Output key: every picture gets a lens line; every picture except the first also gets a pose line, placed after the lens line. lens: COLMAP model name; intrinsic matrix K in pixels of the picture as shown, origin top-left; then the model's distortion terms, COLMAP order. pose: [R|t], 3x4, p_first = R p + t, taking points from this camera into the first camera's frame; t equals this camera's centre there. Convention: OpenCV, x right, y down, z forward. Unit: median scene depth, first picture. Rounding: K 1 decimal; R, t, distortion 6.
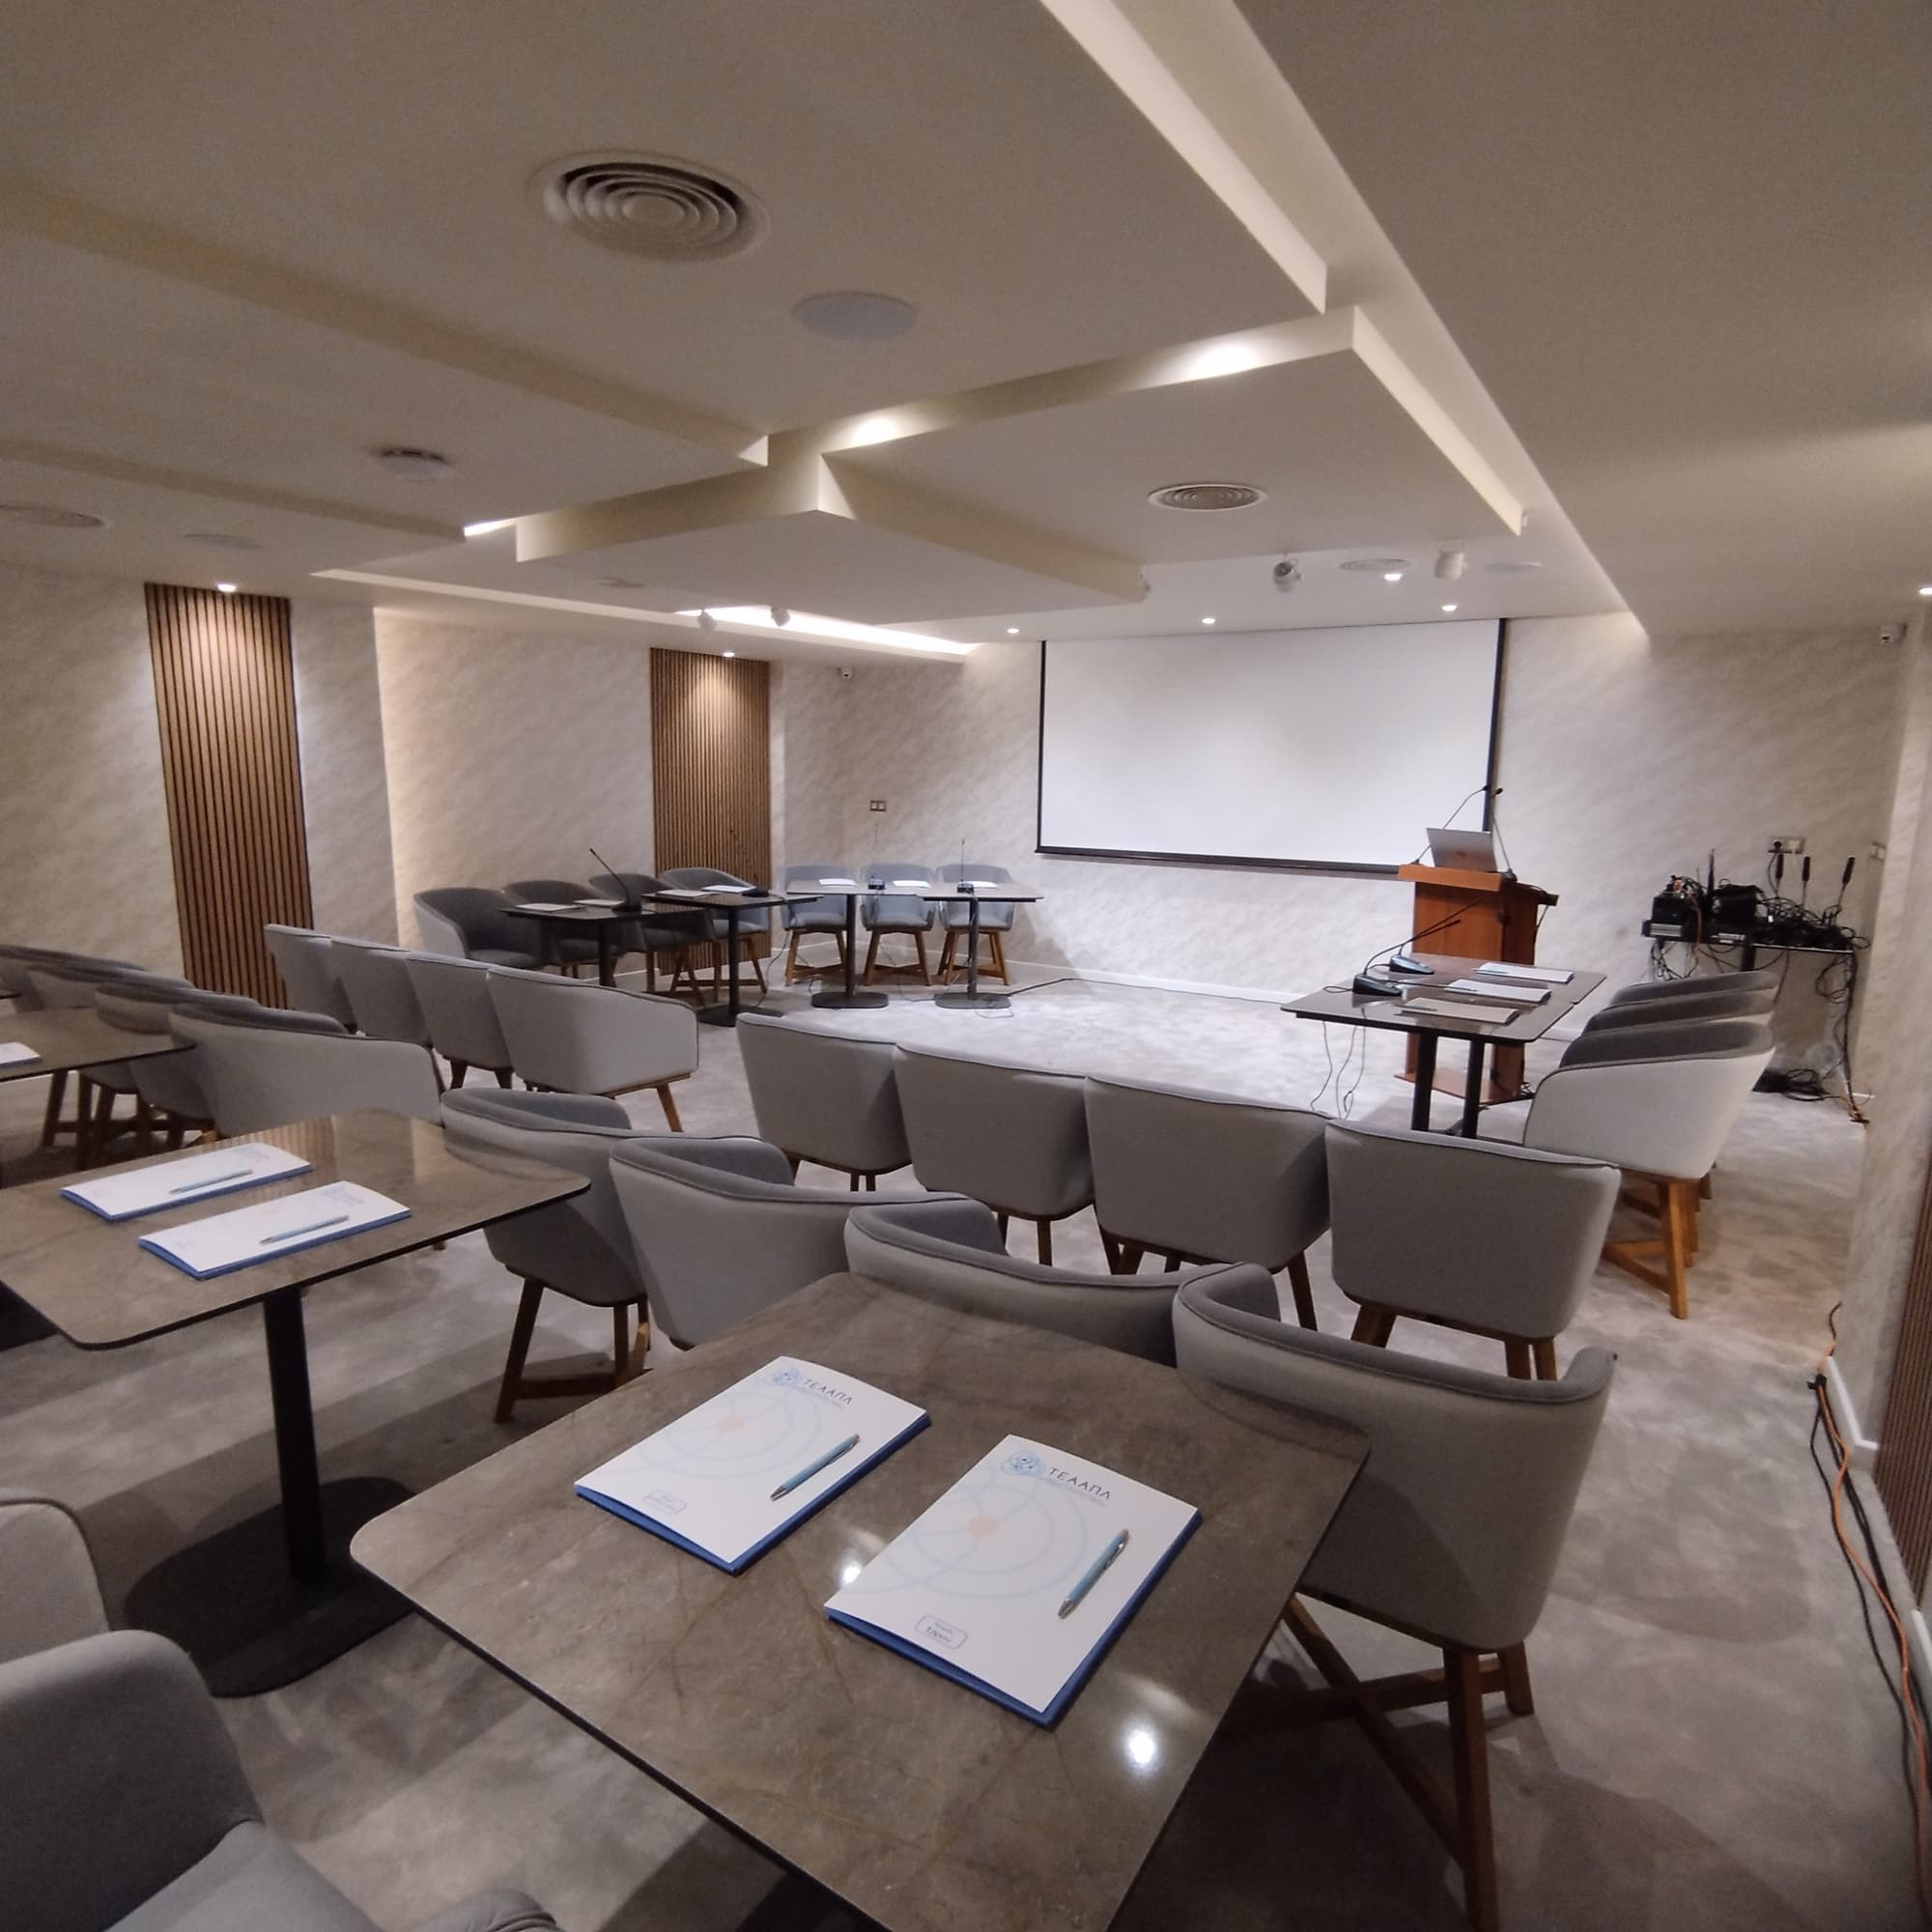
lens RADIAL K [[1171.9, 0, 953.0], [0, 1171.9, 969.0], [0, 0, 1]] dist [-0.048561, 0.028697]
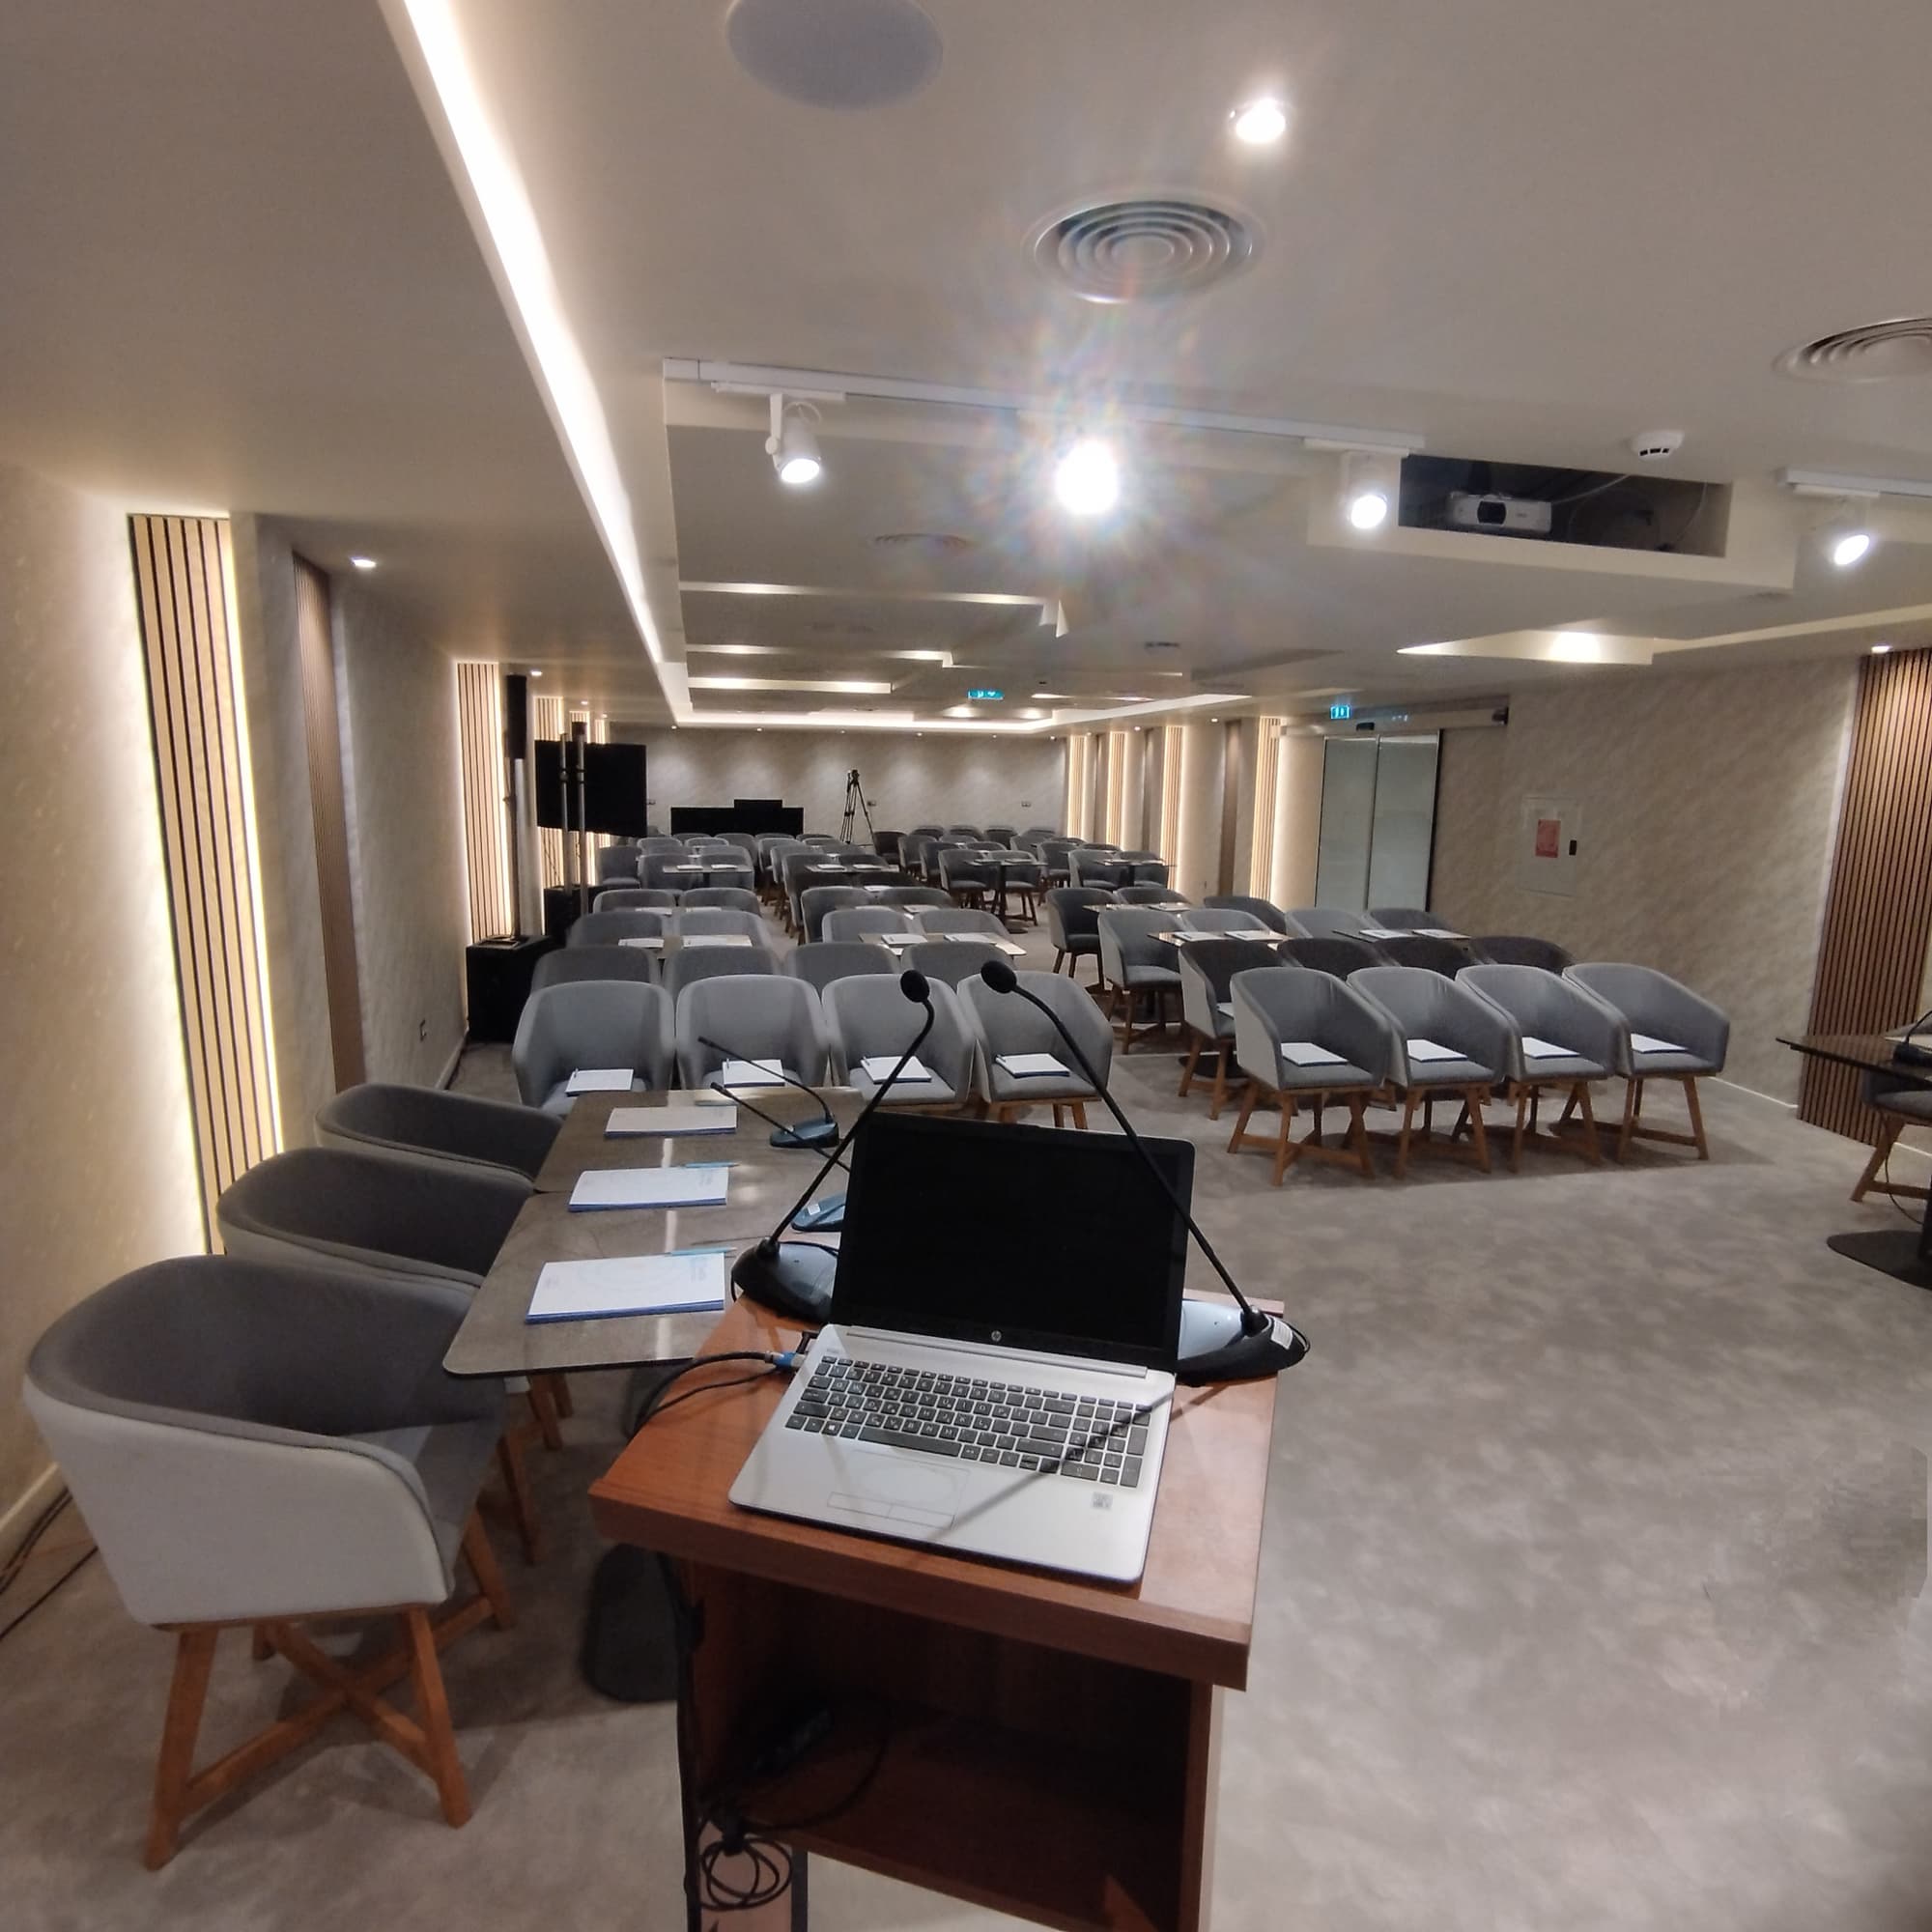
lens RADIAL K [[1171.9, 0, 960.5], [0, 1171.9, 976.7], [0, 0, 1]] dist [-0.048561, 0.028697]
pose [[-0.680035, 0.110899, -0.724744, 0.437205], [-0.131946, 0.953844, 0.269762, -0.160448], [0.721209, 0.279075, -0.634015, 0.797308]]
